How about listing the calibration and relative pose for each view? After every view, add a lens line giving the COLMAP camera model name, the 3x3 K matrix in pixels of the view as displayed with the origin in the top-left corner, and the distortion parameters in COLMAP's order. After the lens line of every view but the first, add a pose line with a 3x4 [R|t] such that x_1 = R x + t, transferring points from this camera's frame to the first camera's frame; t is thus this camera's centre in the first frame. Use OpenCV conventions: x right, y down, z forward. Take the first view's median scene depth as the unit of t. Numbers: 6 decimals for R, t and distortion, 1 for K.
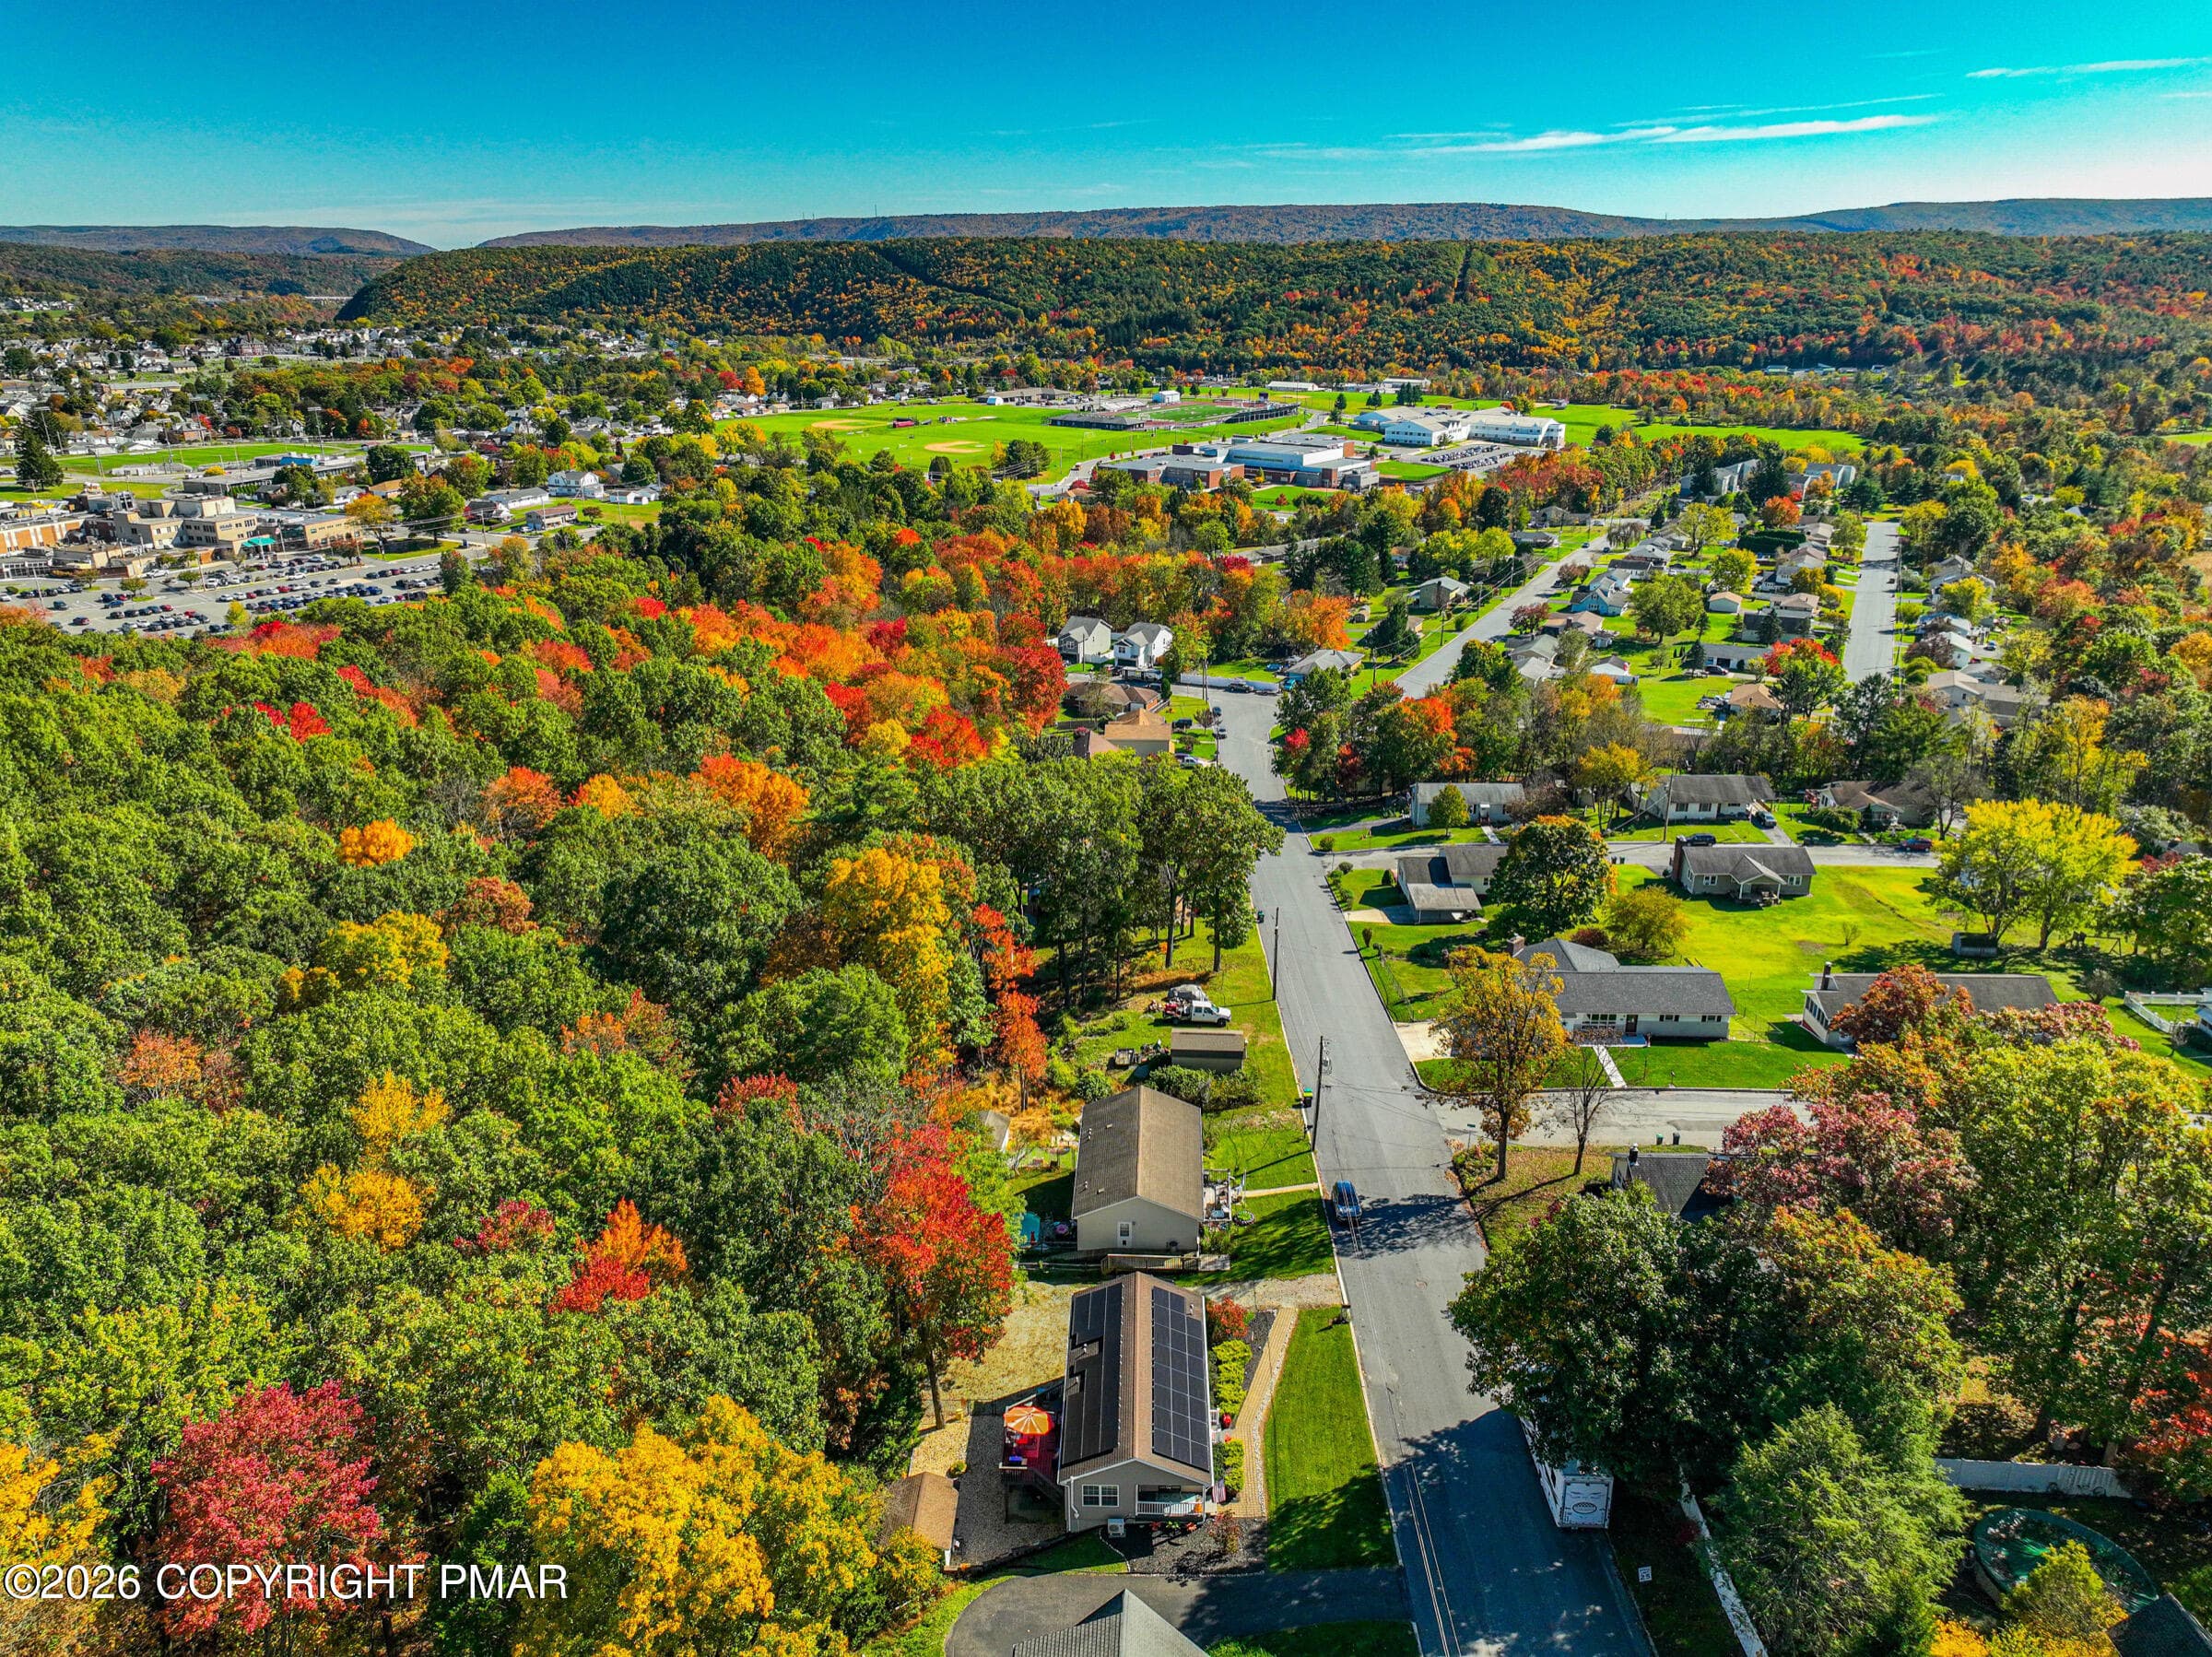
lens RADIAL K [[1553.1, 0, 1101.5], [0, 1553.1, 829.1], [0, 0, 1]] dist [0.004814, 0.016465]
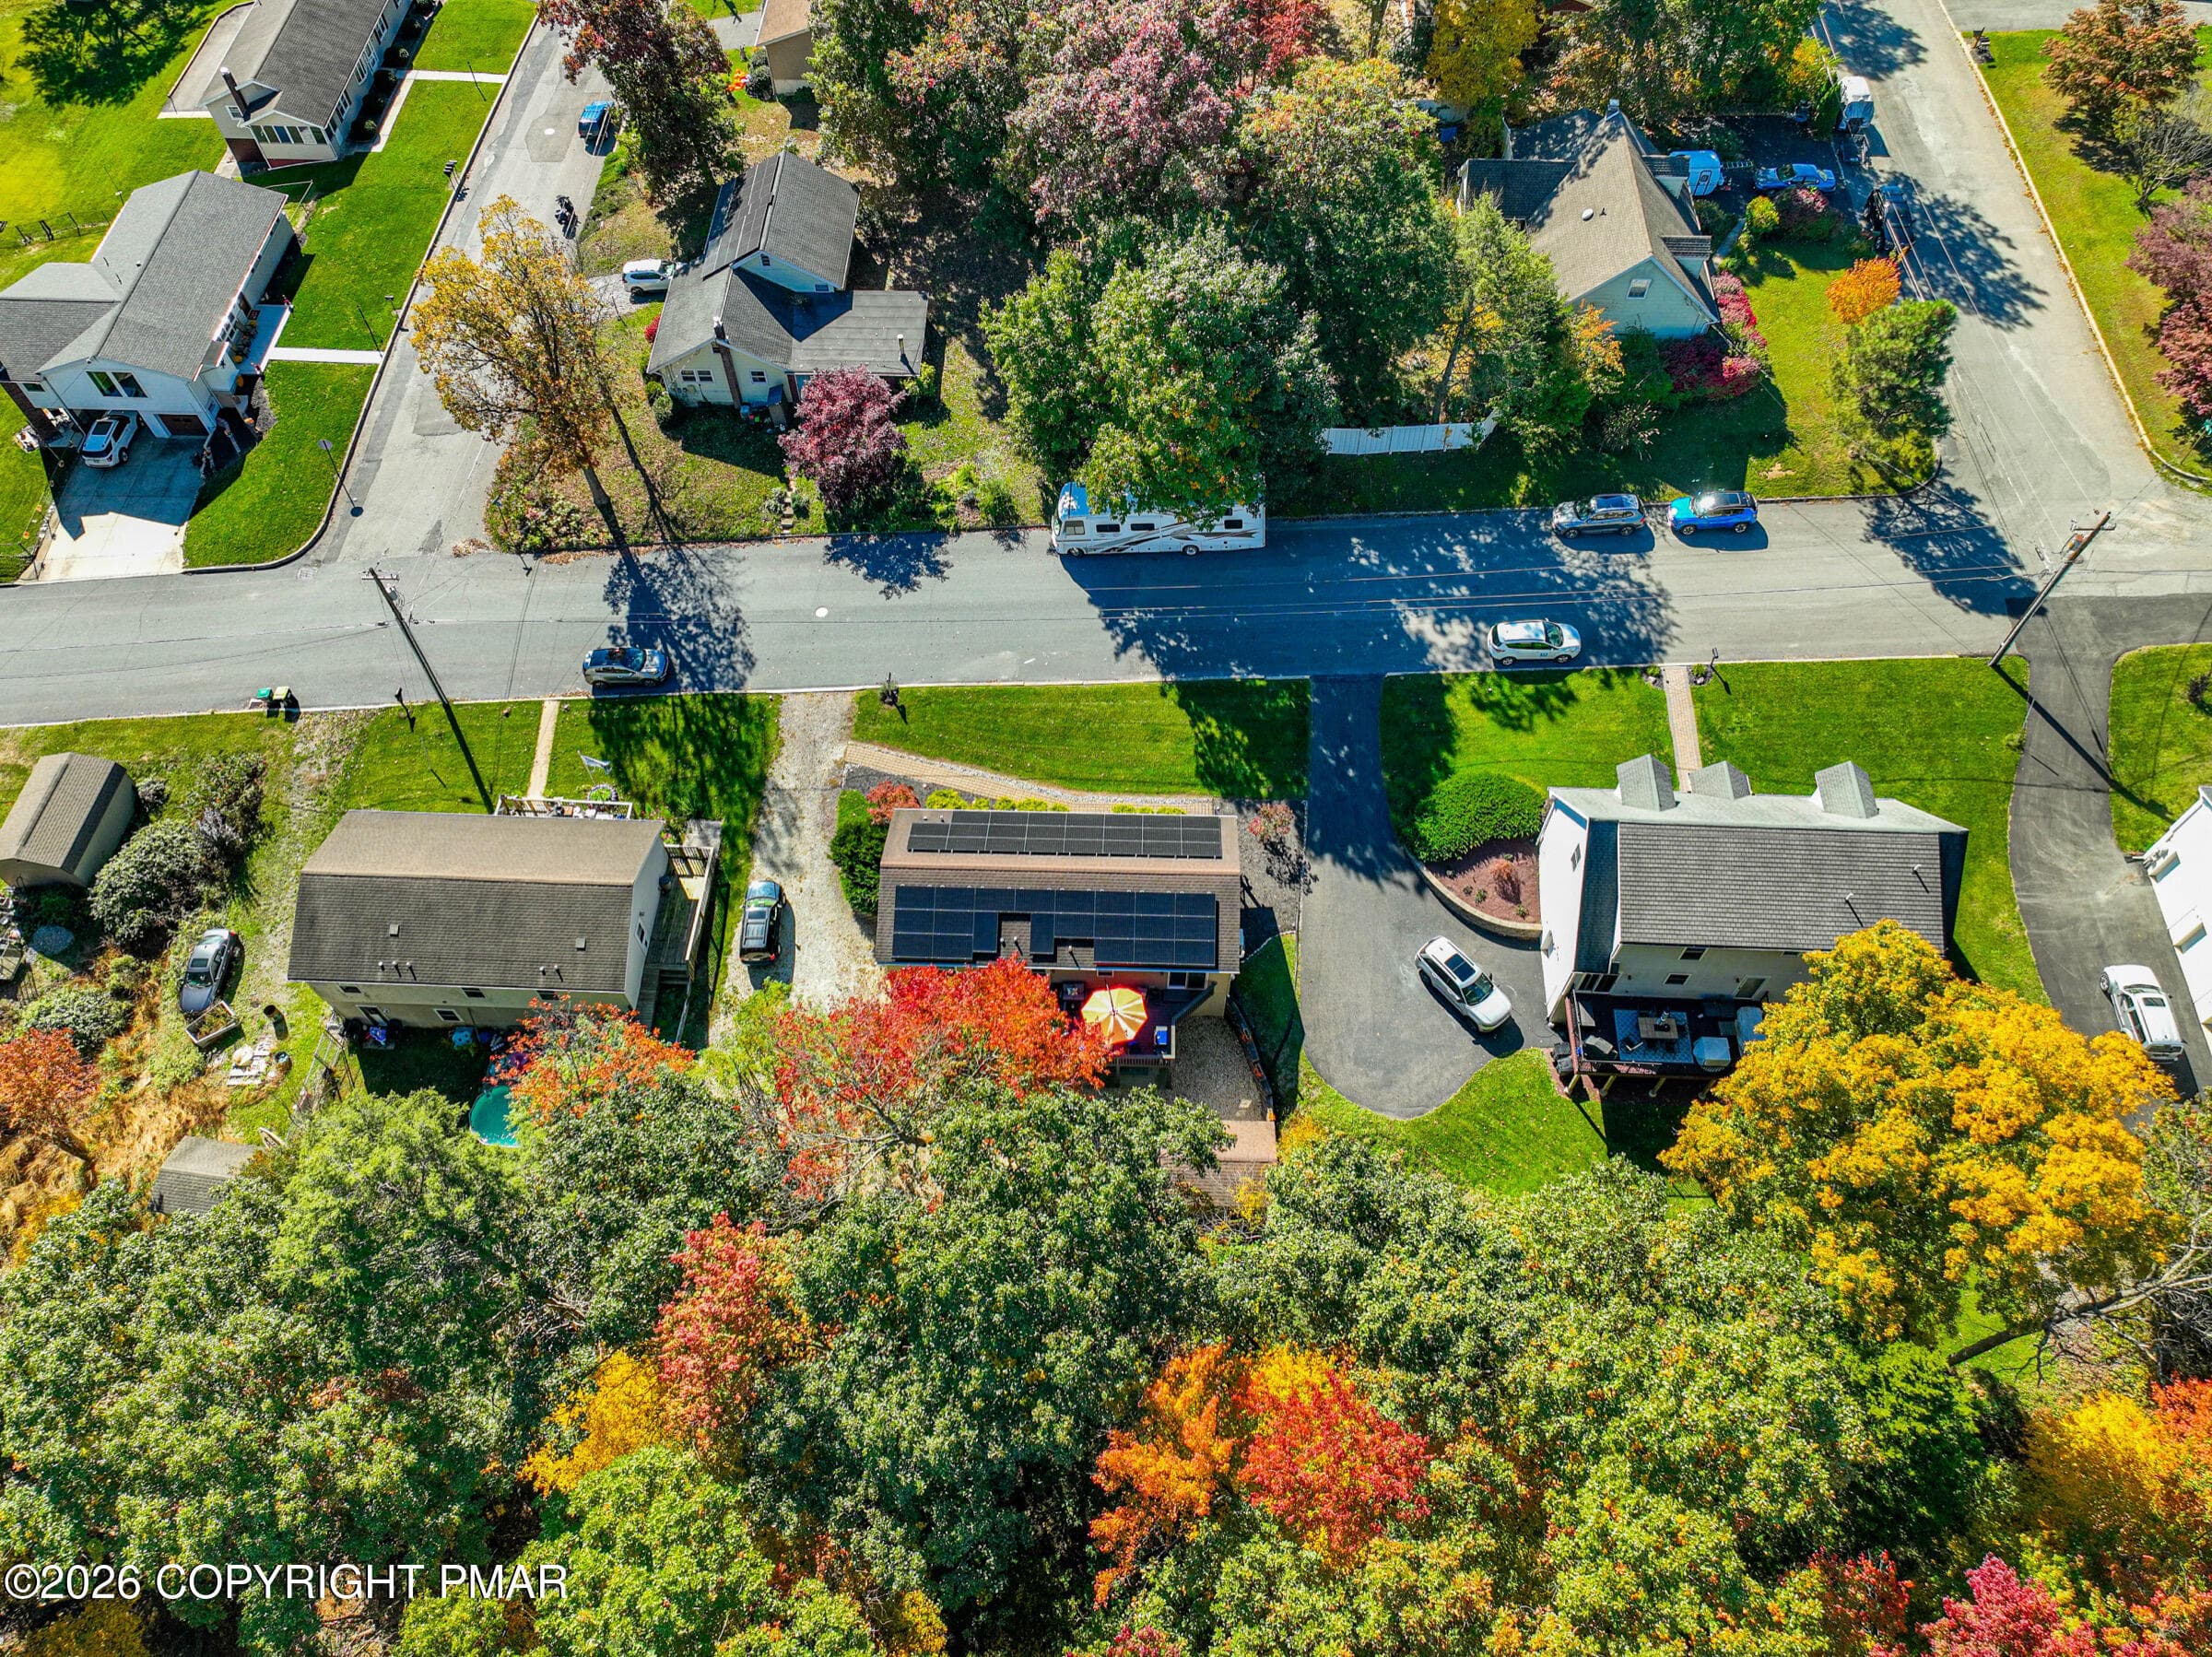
lens RADIAL K [[1553.1, 0, 1100.3], [0, 1553.1, 831.8], [0, 0, 1]] dist [0.004814, 0.016465]
pose [[0.001192, -0.836949, 0.547279, -0.074229], [0.345059, 0.514010, 0.785320, -0.052047], [-0.938580, 0.187908, 0.289410, 0.144784]]
